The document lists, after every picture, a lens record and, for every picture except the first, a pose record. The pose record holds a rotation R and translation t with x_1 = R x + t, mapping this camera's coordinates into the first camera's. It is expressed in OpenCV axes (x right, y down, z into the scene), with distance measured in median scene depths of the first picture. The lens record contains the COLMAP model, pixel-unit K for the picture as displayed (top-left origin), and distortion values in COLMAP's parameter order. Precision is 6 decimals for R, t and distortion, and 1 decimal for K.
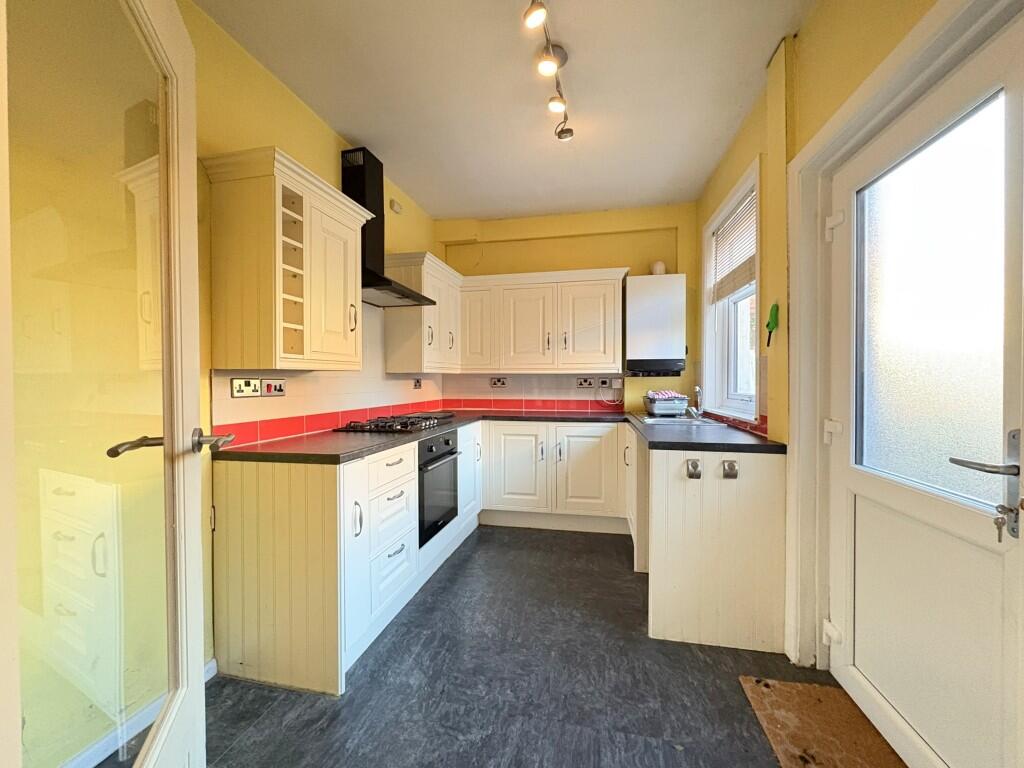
lens RADIAL K [[406.2, 0, 515.4], [0, 406.2, 383.0], [0, 0, 1]] dist [-0.001353, -0.000276]
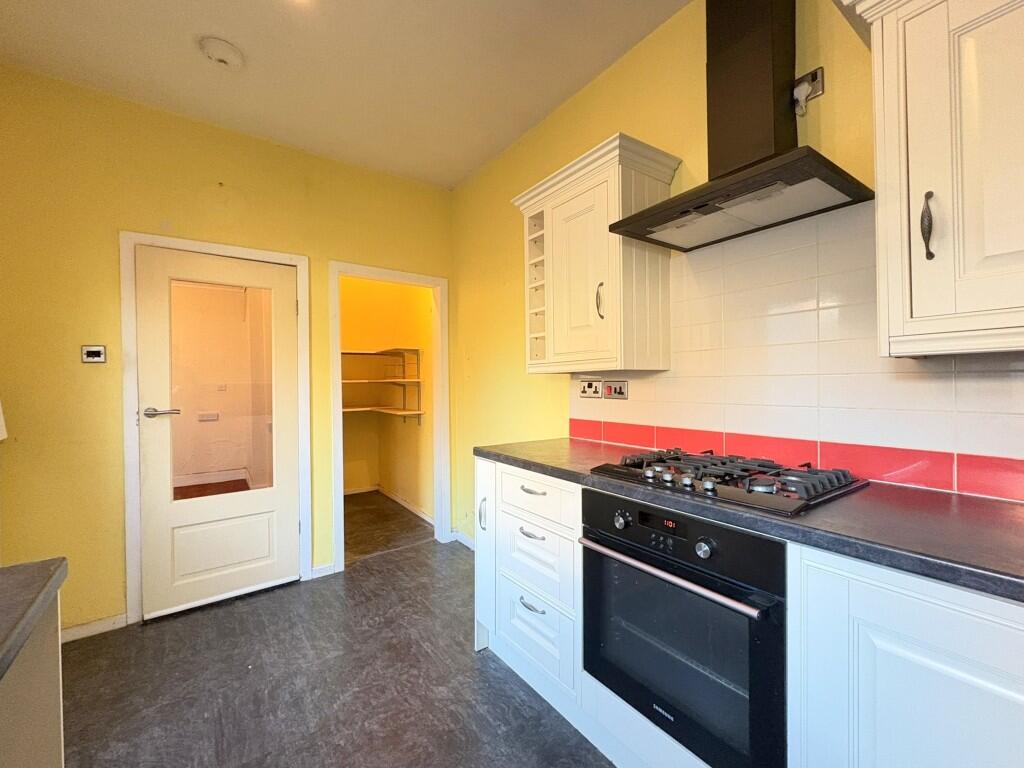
lens RADIAL K [[432.1, 0, 513.6], [0, 432.1, 384.0], [0, 0, 1]] dist [-0.002175, -0.000088]
pose [[-0.672518, 0.016541, -0.739896, 0.309803], [0.011120, 0.999863, 0.012246, -0.016854], [0.739997, 0.000007, -0.672610, 1.434620]]
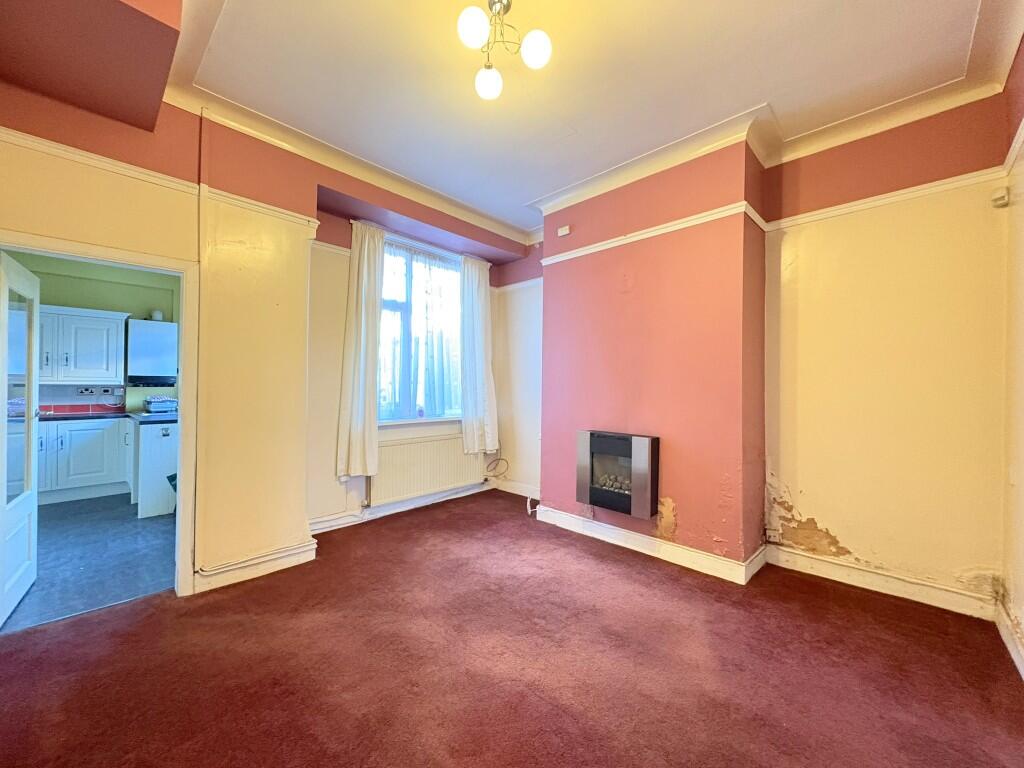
lens RADIAL K [[406.2, 0, 514.4], [0, 406.2, 382.8], [0, 0, 1]] dist [-0.001353, -0.000276]
pose [[0.525657, 0.011524, 0.850619, -0.348046], [-0.003188, 0.999928, -0.011577, -0.027233], [-0.850691, 0.003374, 0.525656, -1.393050]]
